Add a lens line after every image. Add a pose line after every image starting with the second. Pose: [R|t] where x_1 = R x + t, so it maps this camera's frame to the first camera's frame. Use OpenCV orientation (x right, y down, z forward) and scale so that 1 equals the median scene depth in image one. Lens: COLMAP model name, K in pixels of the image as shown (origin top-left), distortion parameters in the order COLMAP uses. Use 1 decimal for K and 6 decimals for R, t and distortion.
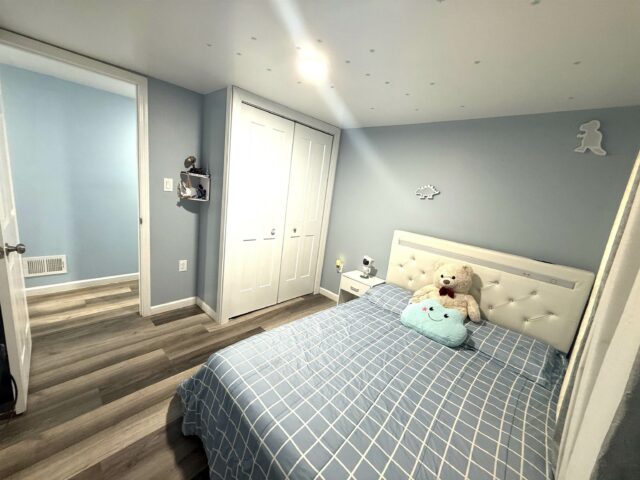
lens RADIAL K [[255.7, 0, 317.7], [0, 255.7, 241.1], [0, 0, 1]] dist [0.000500, -0.000304]
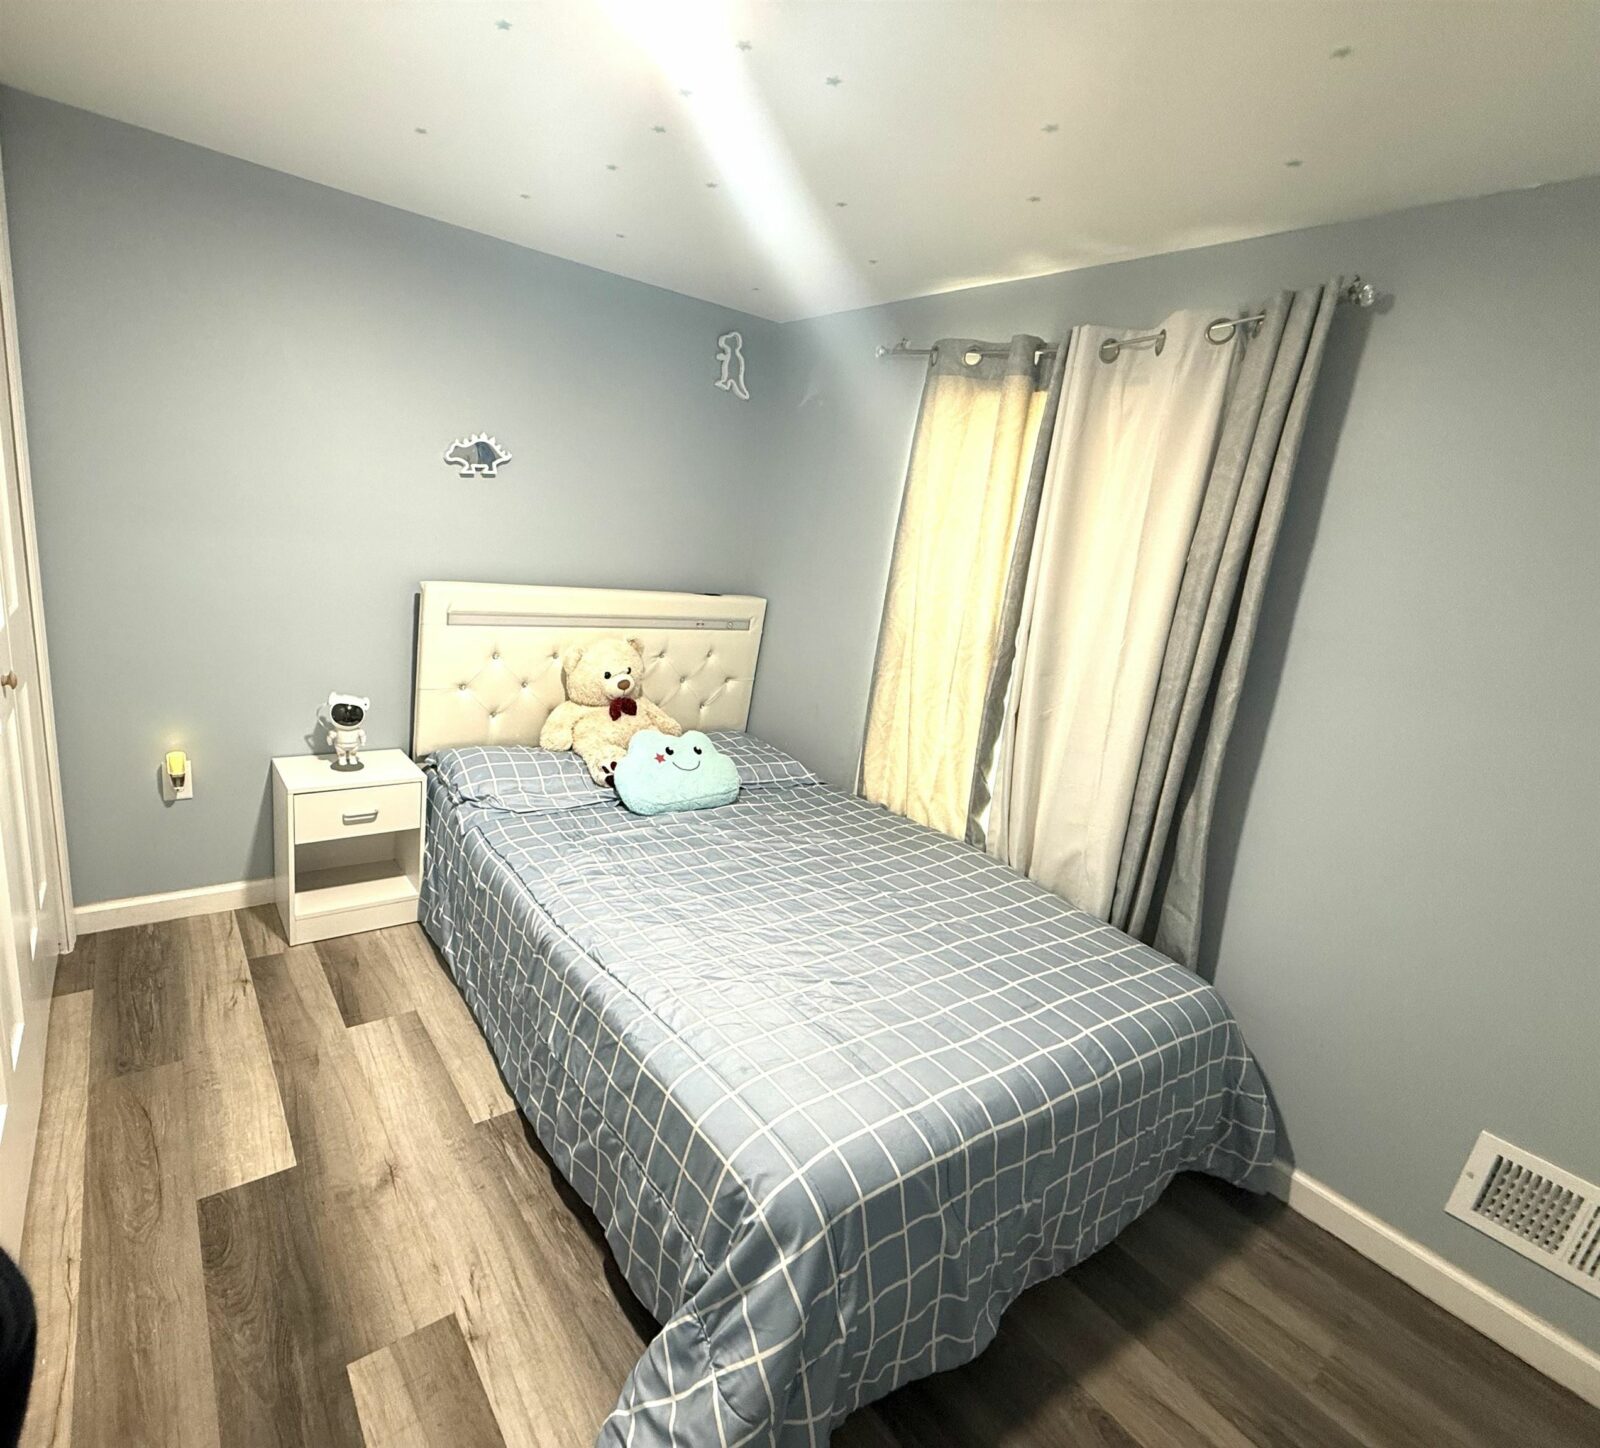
lens RADIAL K [[661.7, 0, 799.3], [0, 661.7, 714.1], [0, 0, 1]] dist [-0.001524, -0.000137]
pose [[0.247271, -0.354844, 0.901633, -0.493933], [0.122529, 0.934511, 0.334180, -0.144863], [-0.961168, 0.027843, 0.274556, 0.461820]]
